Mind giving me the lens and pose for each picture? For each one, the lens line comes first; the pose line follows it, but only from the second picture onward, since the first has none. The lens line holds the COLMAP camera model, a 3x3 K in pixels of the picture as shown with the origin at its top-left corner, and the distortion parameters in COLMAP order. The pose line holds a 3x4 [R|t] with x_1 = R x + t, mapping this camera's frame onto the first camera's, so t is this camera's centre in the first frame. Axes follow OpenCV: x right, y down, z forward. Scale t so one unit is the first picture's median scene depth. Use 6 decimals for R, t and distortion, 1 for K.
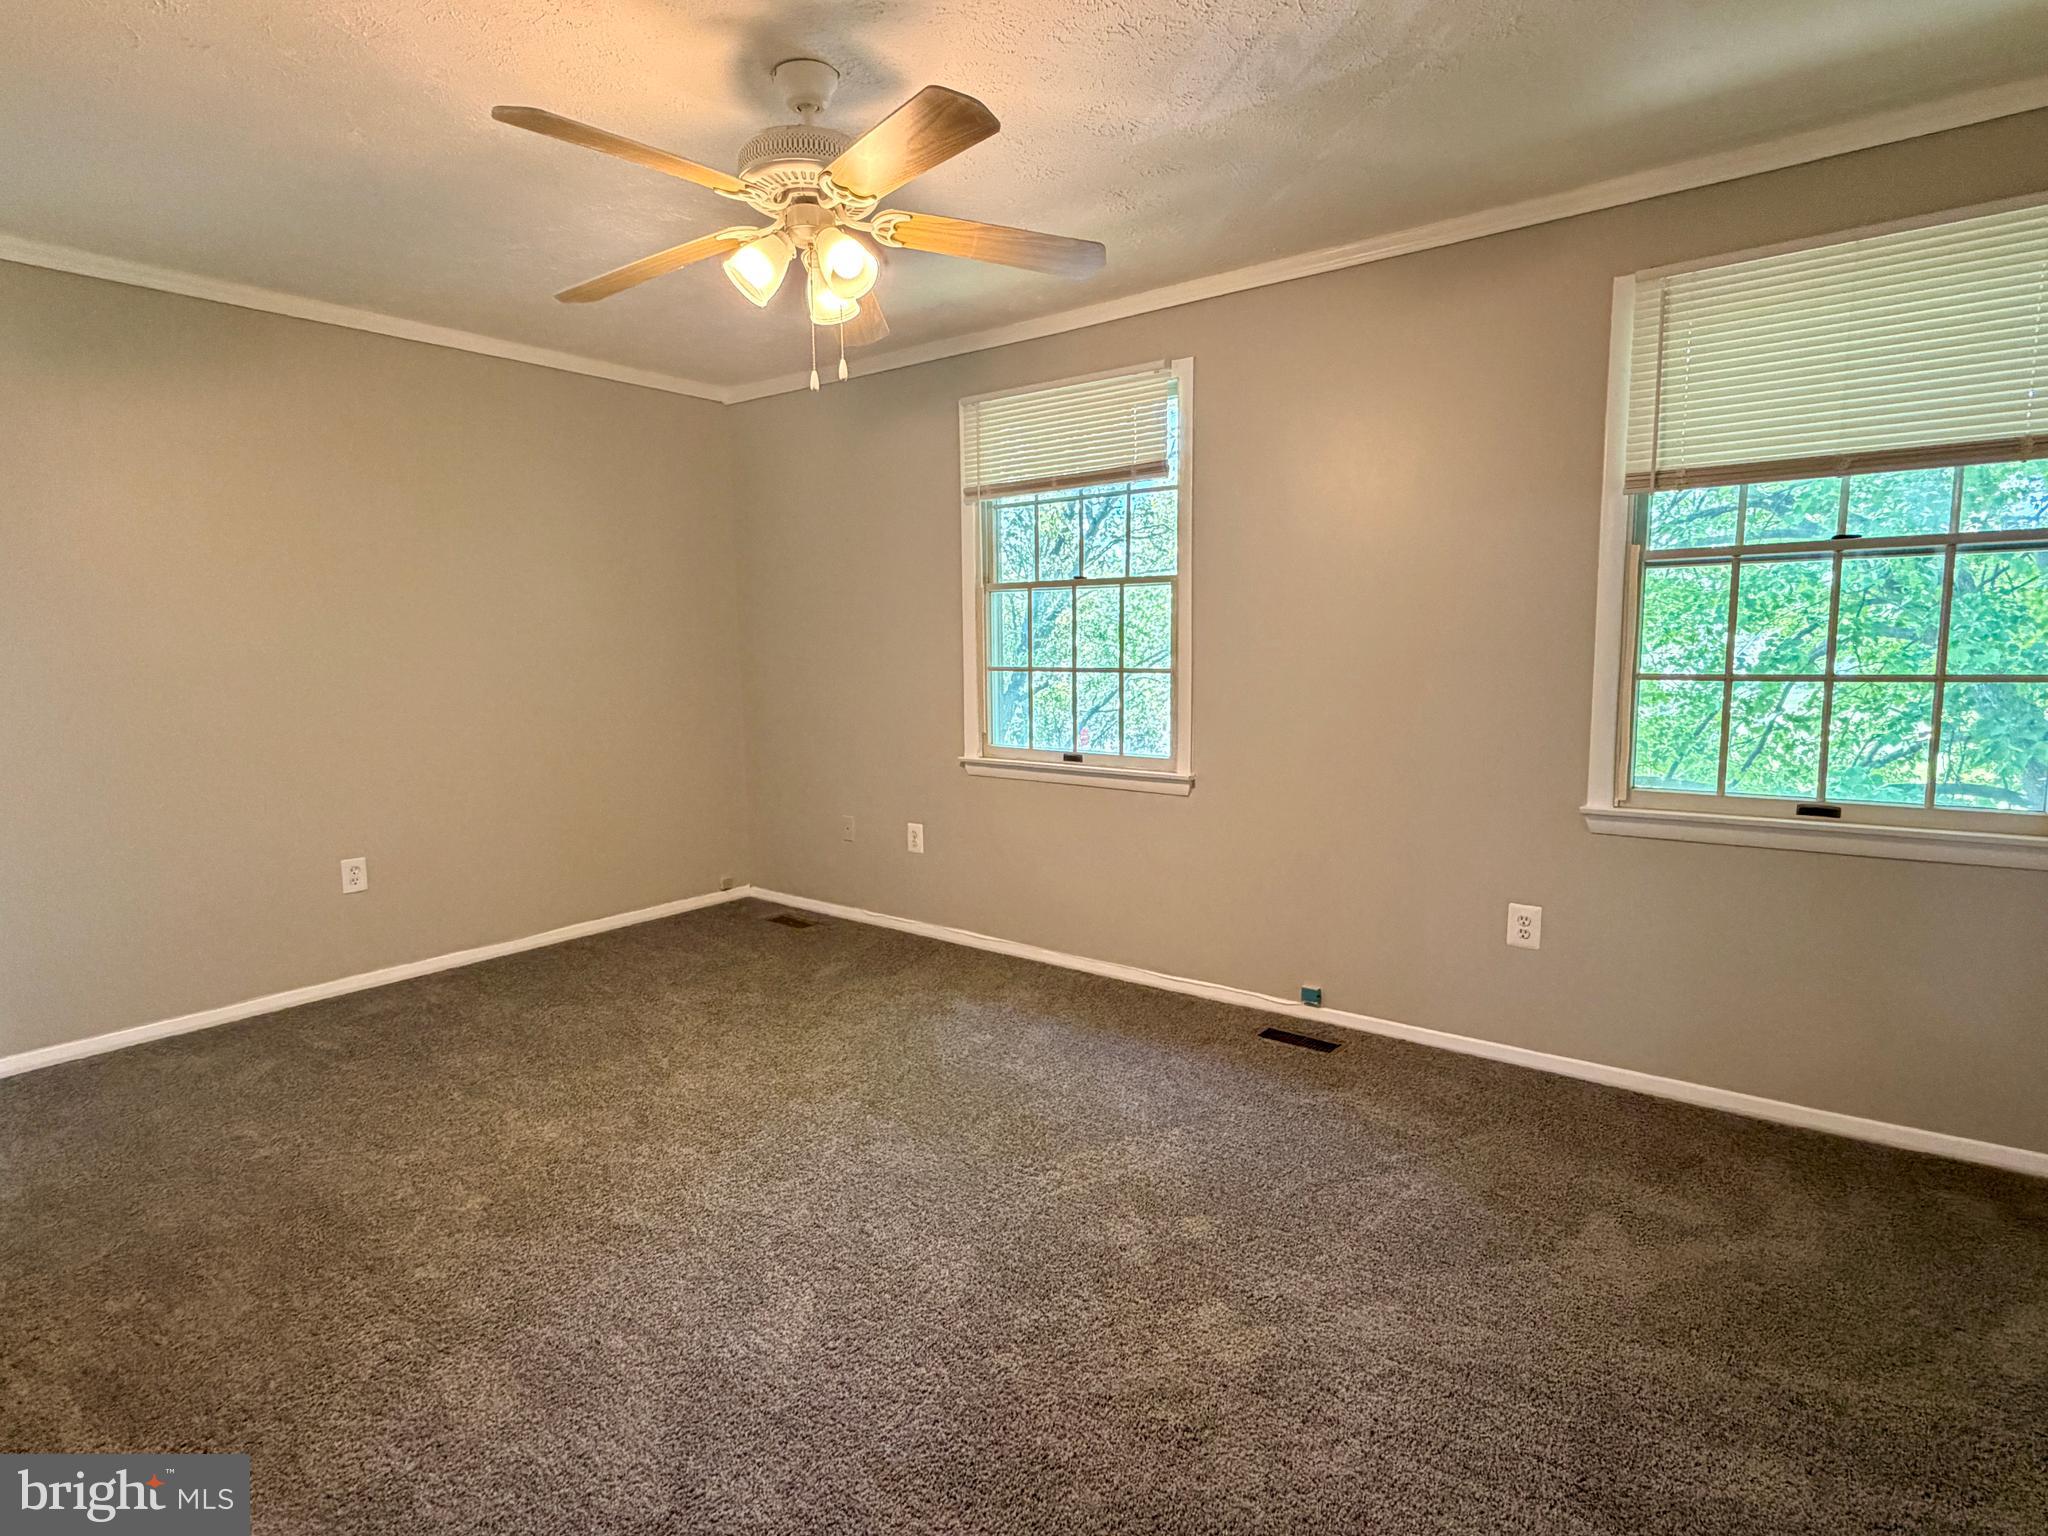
lens RADIAL K [[1105.4, 0, 1018.4], [0, 1105.4, 765.2], [0, 0, 1]] dist [-0.004658, 0.003131]
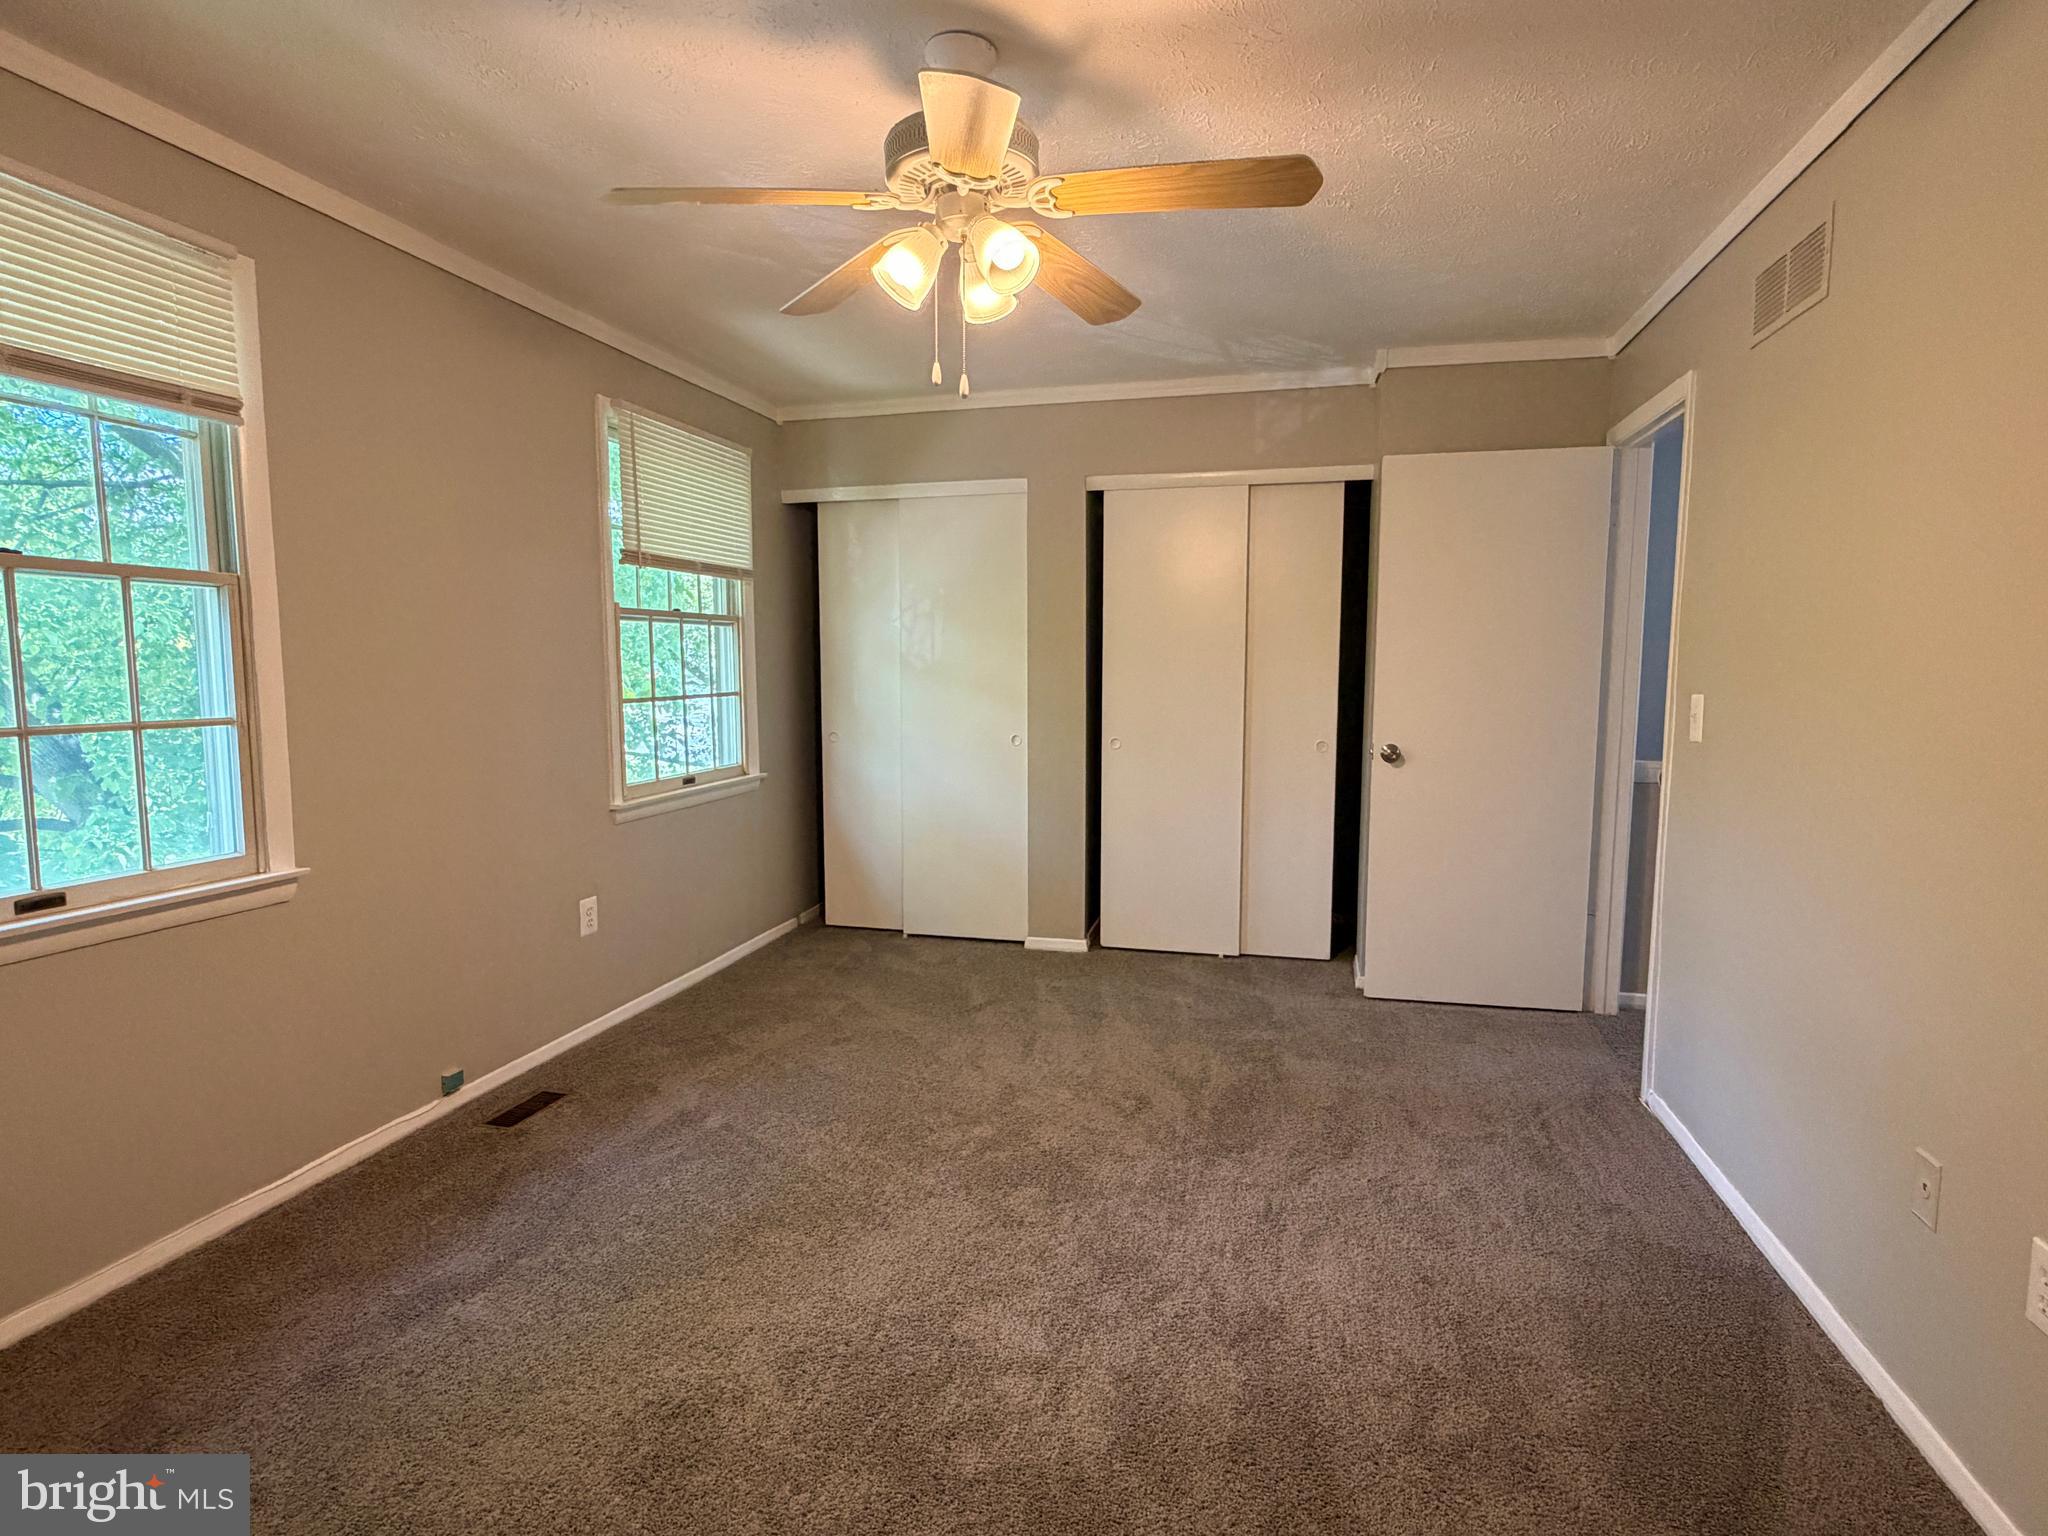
lens RADIAL K [[1105.4, 0, 1020.2], [0, 1105.4, 775.1], [0, 0, 1]] dist [-0.004658, 0.003131]
pose [[-0.418276, -0.078441, 0.904927, -0.758427], [0.108795, 0.984766, 0.135649, -0.108257], [-0.901781, 0.155190, -0.403370, 0.999914]]
